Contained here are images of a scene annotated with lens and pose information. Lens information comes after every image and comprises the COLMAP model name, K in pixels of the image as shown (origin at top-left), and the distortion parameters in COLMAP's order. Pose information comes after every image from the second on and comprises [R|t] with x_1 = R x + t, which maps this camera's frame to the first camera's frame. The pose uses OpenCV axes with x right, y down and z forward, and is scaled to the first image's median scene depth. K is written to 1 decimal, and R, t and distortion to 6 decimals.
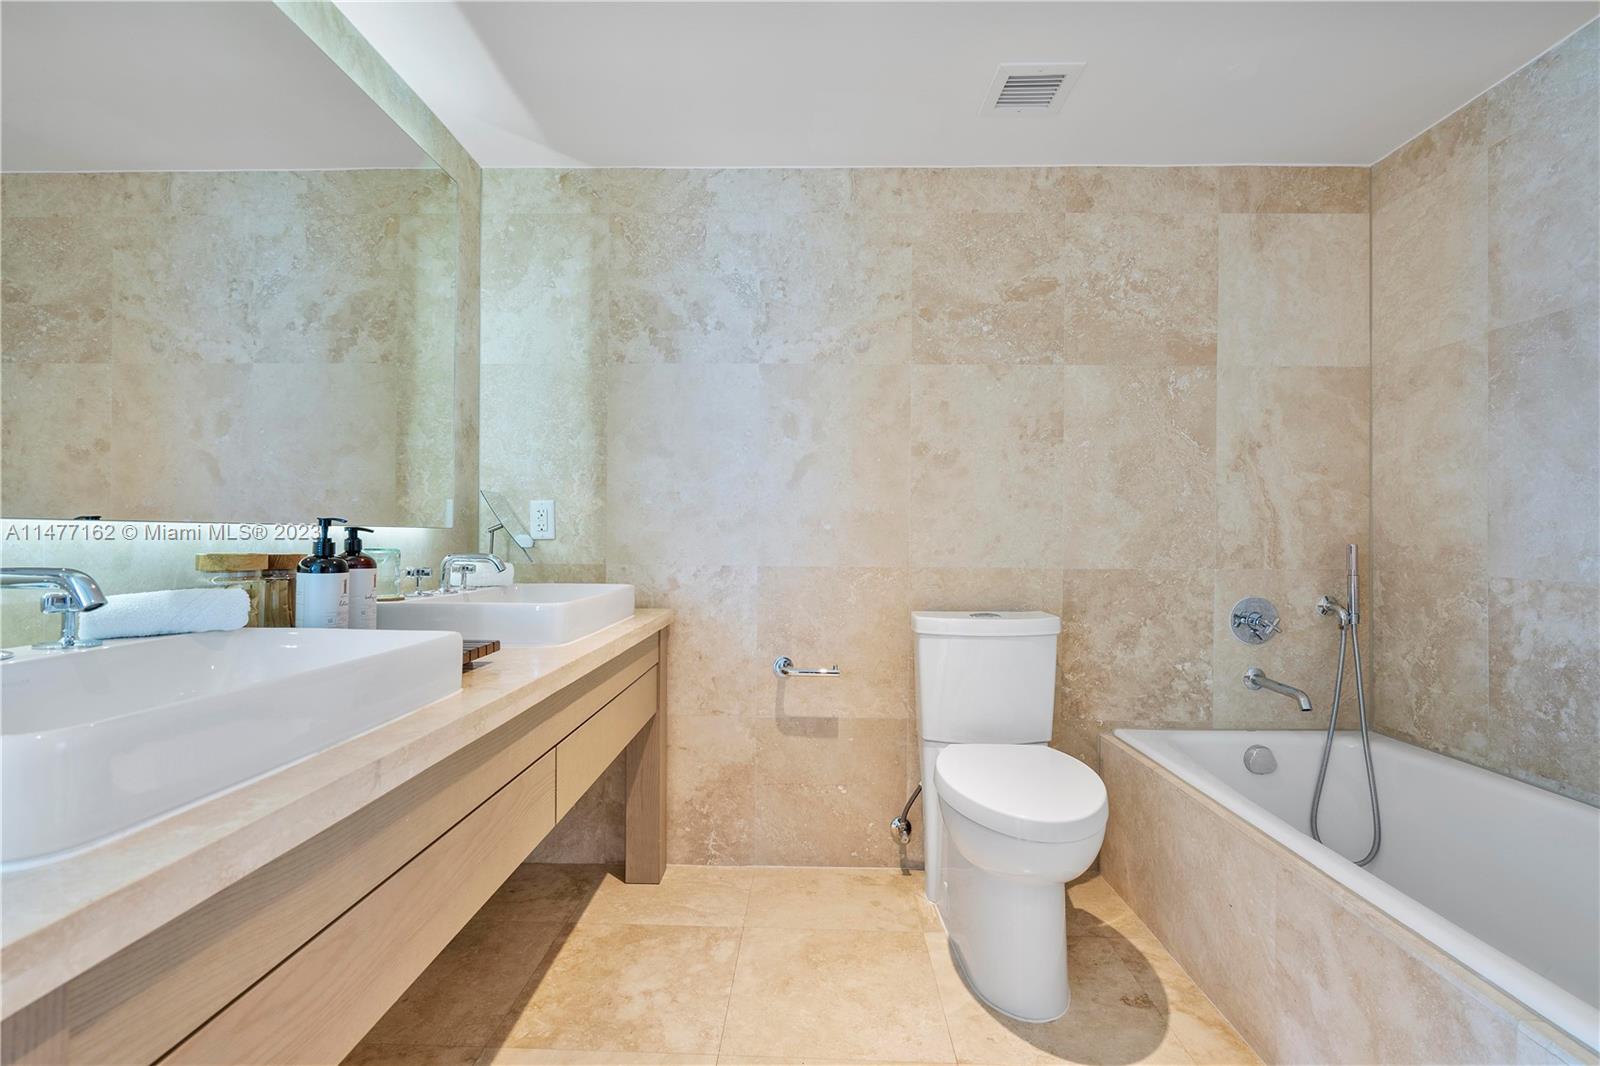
lens RADIAL K [[738.1, 0, 812.5], [0, 738.1, 536.0], [0, 0, 1]] dist [-0.003421, 0.002458]
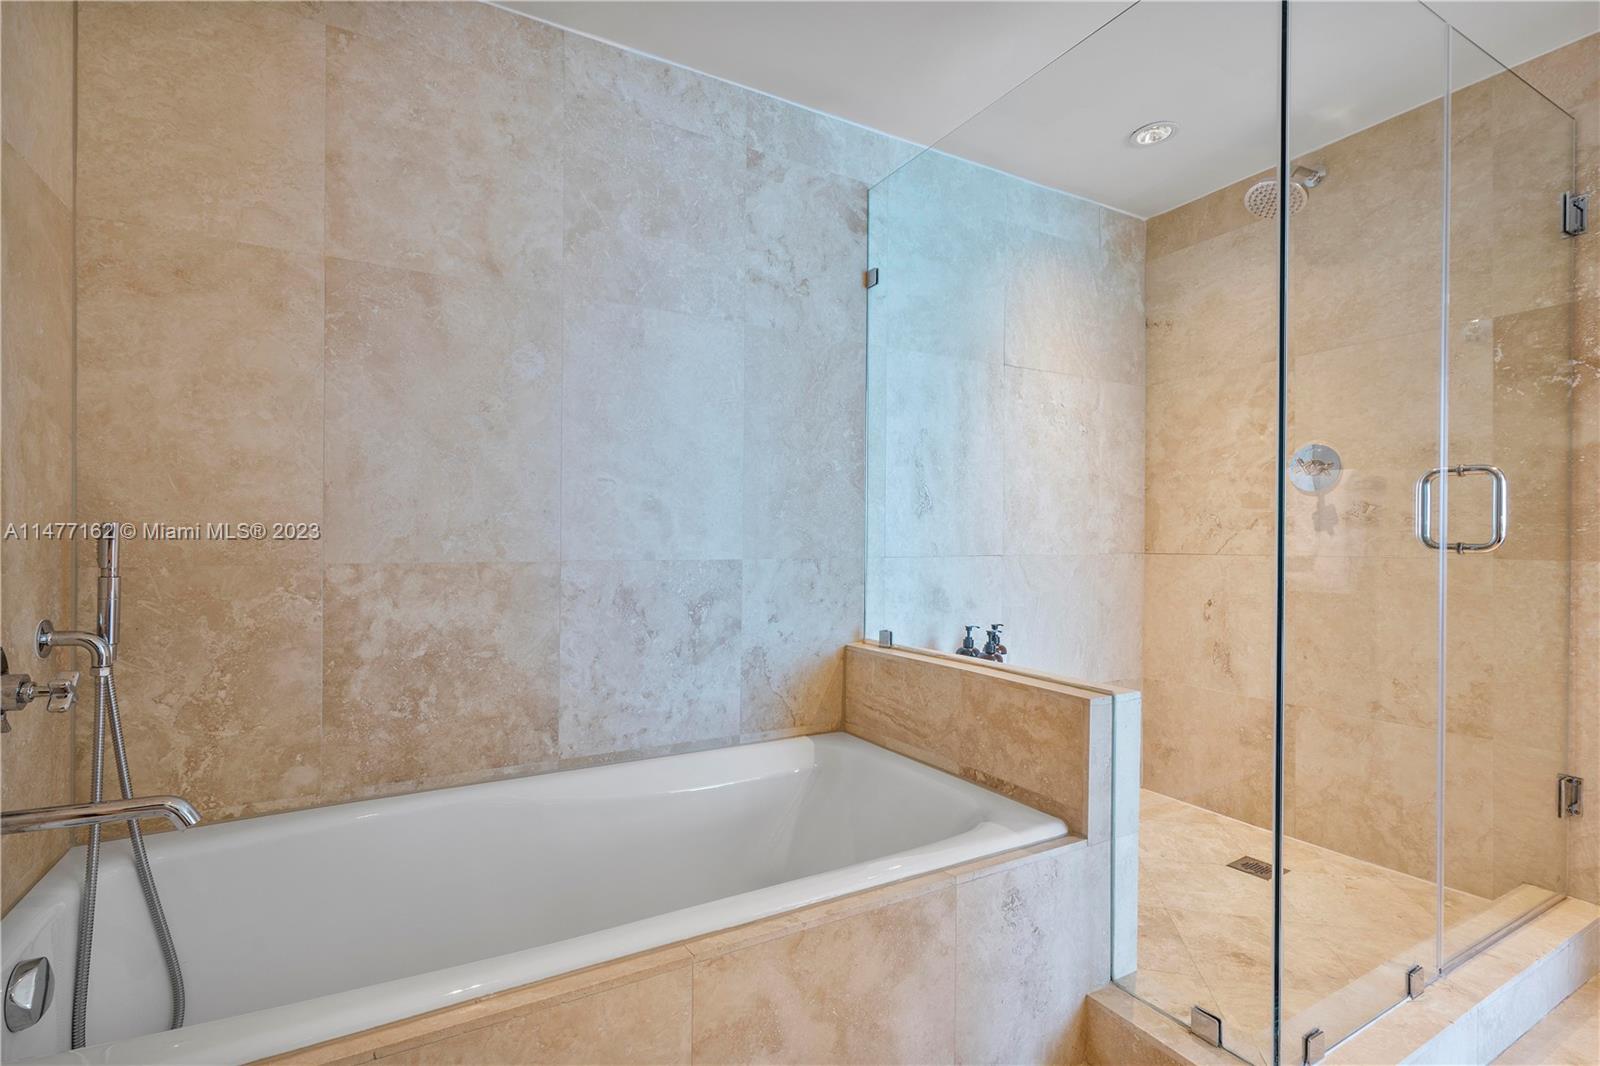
lens RADIAL K [[738.1, 0, 797.3], [0, 738.1, 535.5], [0, 0, 1]] dist [-0.003421, 0.002458]
pose [[-0.493863, -0.007216, 0.869510, -0.017474], [-0.006948, 0.999966, 0.004352, 0.011068], [-0.869512, -0.003892, -0.493897, 0.607722]]
